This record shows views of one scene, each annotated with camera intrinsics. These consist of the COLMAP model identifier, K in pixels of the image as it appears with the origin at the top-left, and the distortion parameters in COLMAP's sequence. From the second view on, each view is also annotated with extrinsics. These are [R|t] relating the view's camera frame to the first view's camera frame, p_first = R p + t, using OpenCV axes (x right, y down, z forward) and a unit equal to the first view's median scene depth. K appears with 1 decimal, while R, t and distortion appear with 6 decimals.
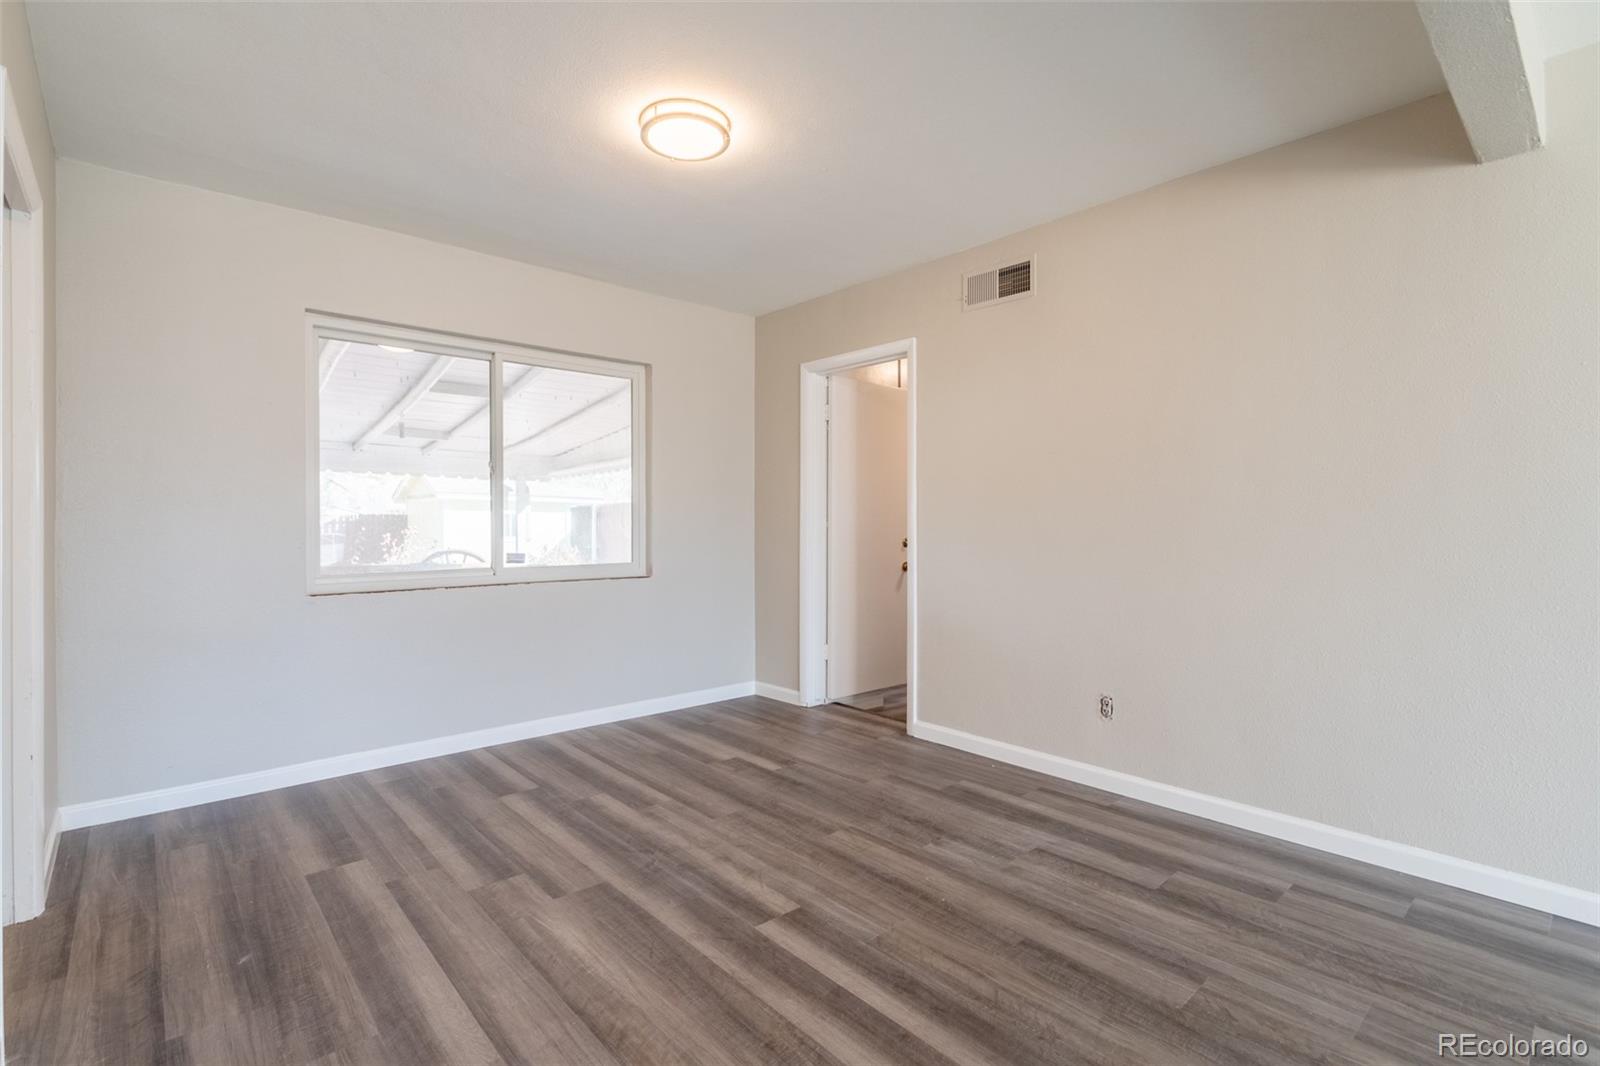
lens RADIAL K [[733.2, 0, 776.9], [0, 733.2, 519.3], [0, 0, 1]] dist [-0.000988, -0.000019]
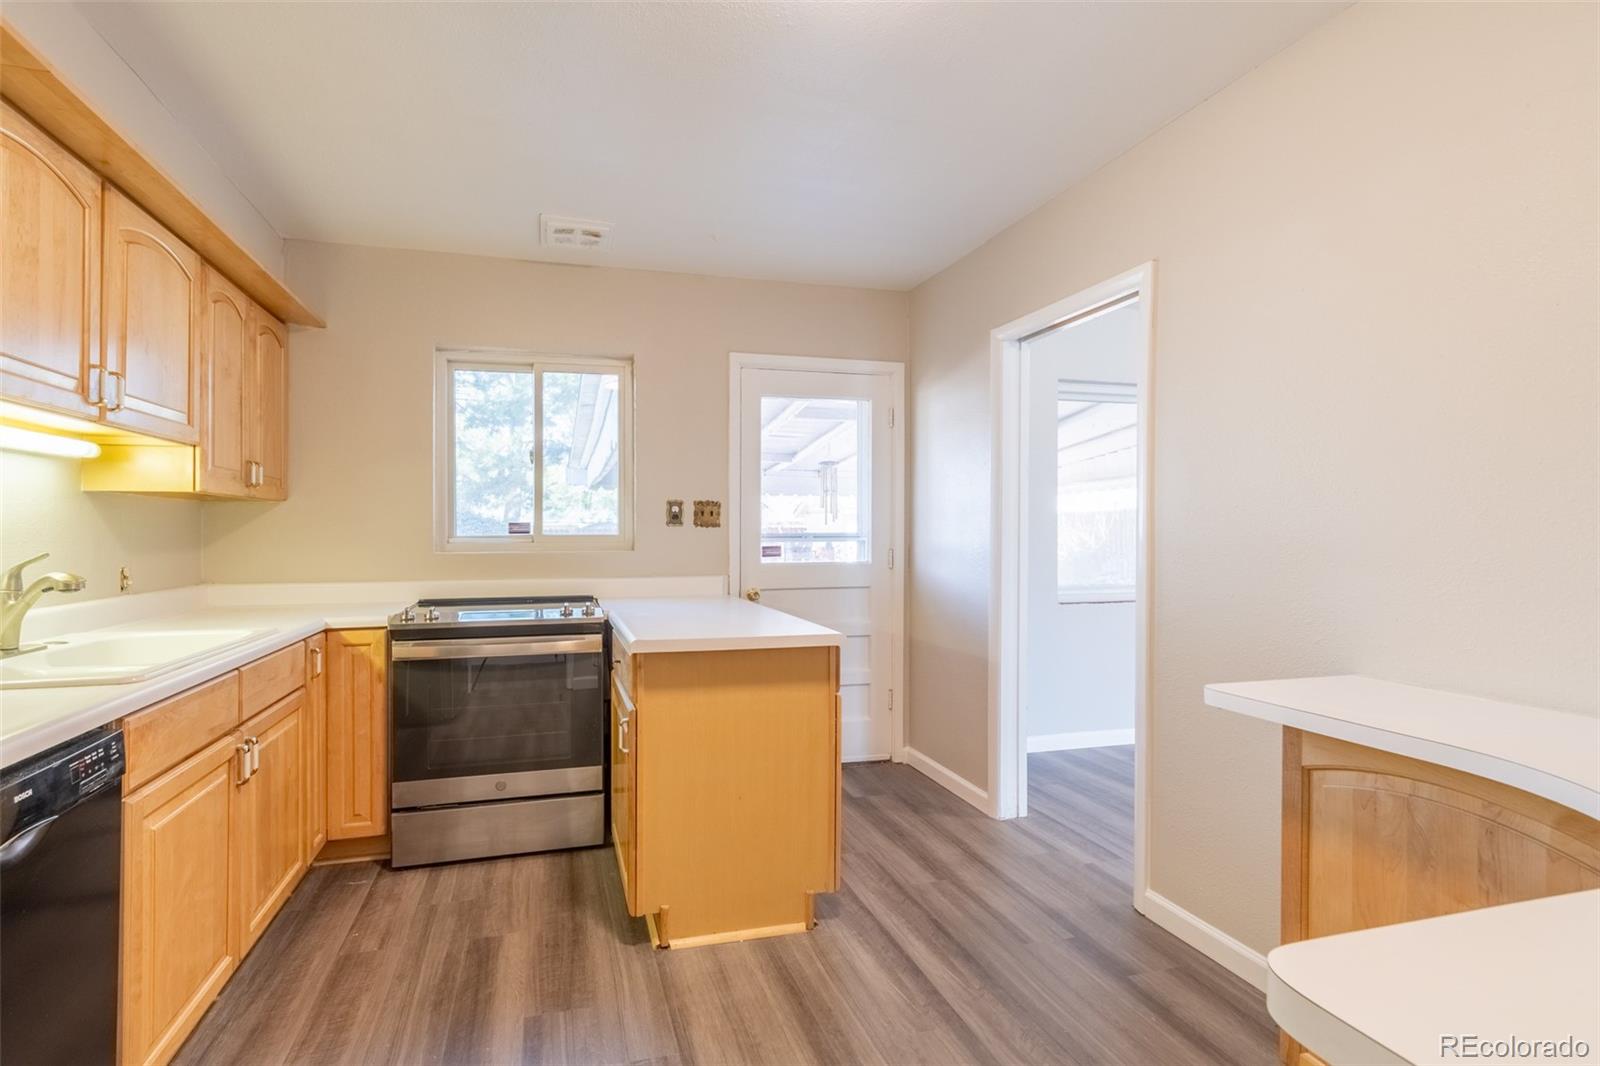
lens RADIAL K [[723.4, 0, 749.4], [0, 723.4, 533.6], [0, 0, 1]] dist [-0.002103, -0.000280]
pose [[0.898661, -0.003508, -0.438630, -0.449767], [0.006030, 0.999972, 0.004357, -0.021395], [0.438603, -0.006561, 0.898657, -0.290816]]
